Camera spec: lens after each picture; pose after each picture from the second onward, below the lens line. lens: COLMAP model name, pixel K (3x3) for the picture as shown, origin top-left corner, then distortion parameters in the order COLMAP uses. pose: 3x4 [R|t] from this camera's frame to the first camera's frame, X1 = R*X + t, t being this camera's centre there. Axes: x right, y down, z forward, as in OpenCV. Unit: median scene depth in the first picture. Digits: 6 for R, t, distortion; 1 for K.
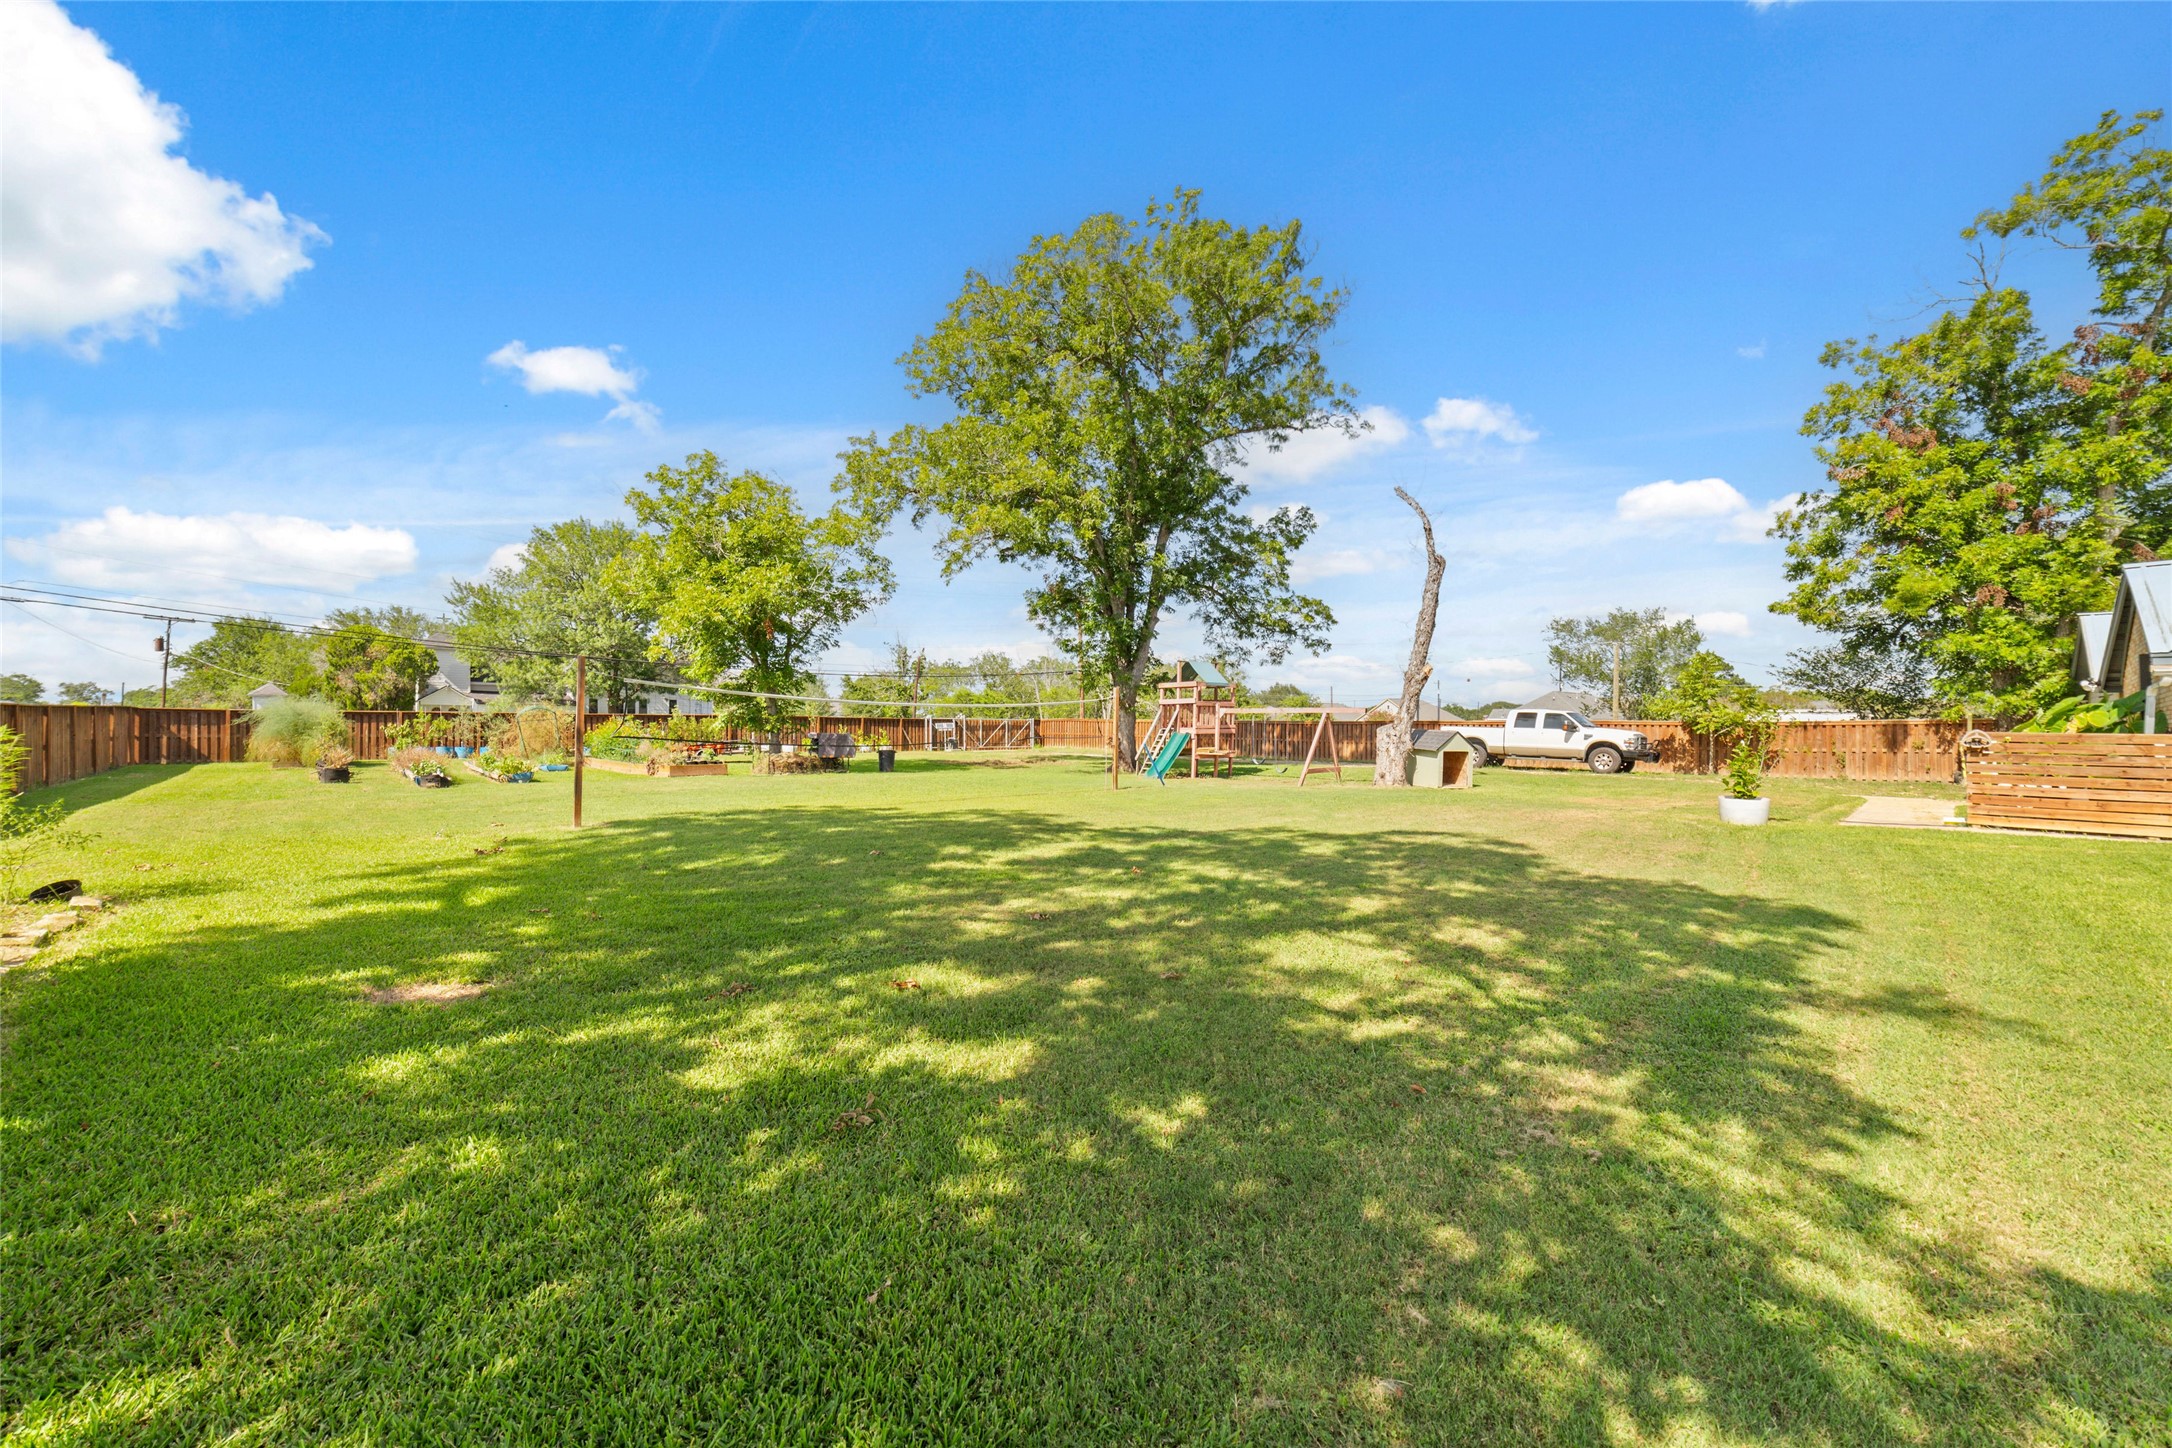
lens RADIAL K [[808.9, 0, 1089.1], [0, 808.9, 720.8], [0, 0, 1]] dist [-0.002650, 0.001974]
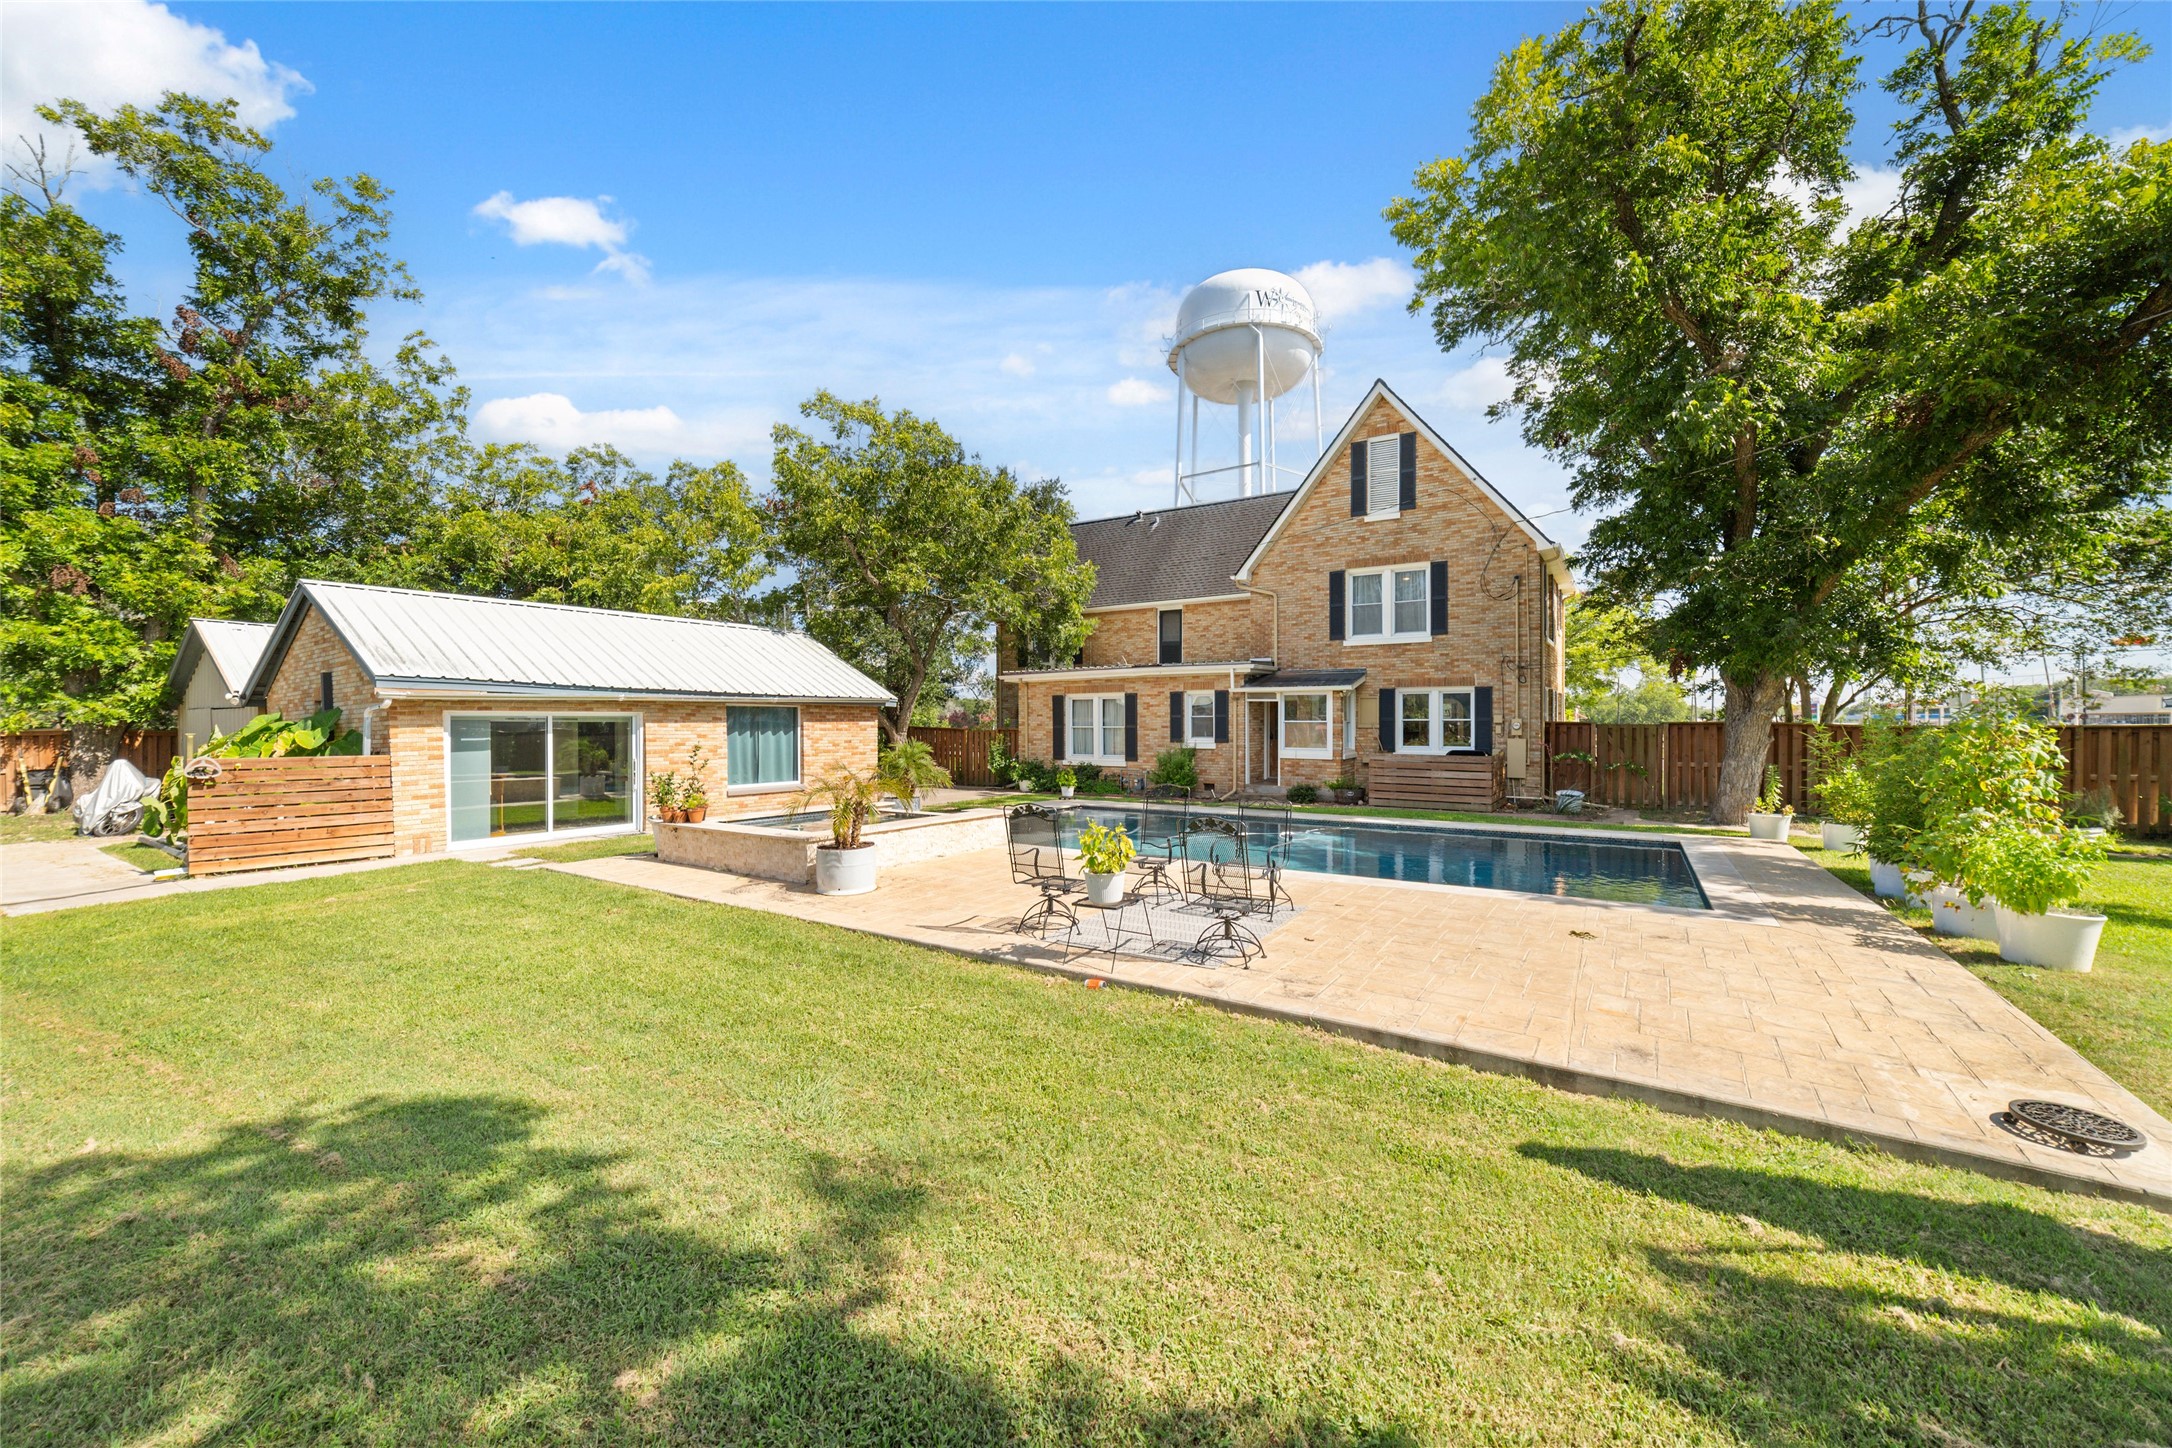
lens RADIAL K [[808.9, 0, 1087.0], [0, 808.9, 715.6], [0, 0, 1]] dist [-0.002650, 0.001974]
pose [[-0.255494, 0.005724, 0.966794, 0.068609], [-0.004390, 0.999965, -0.007081, -0.018256], [-0.966801, -0.006054, -0.255460, 0.241676]]
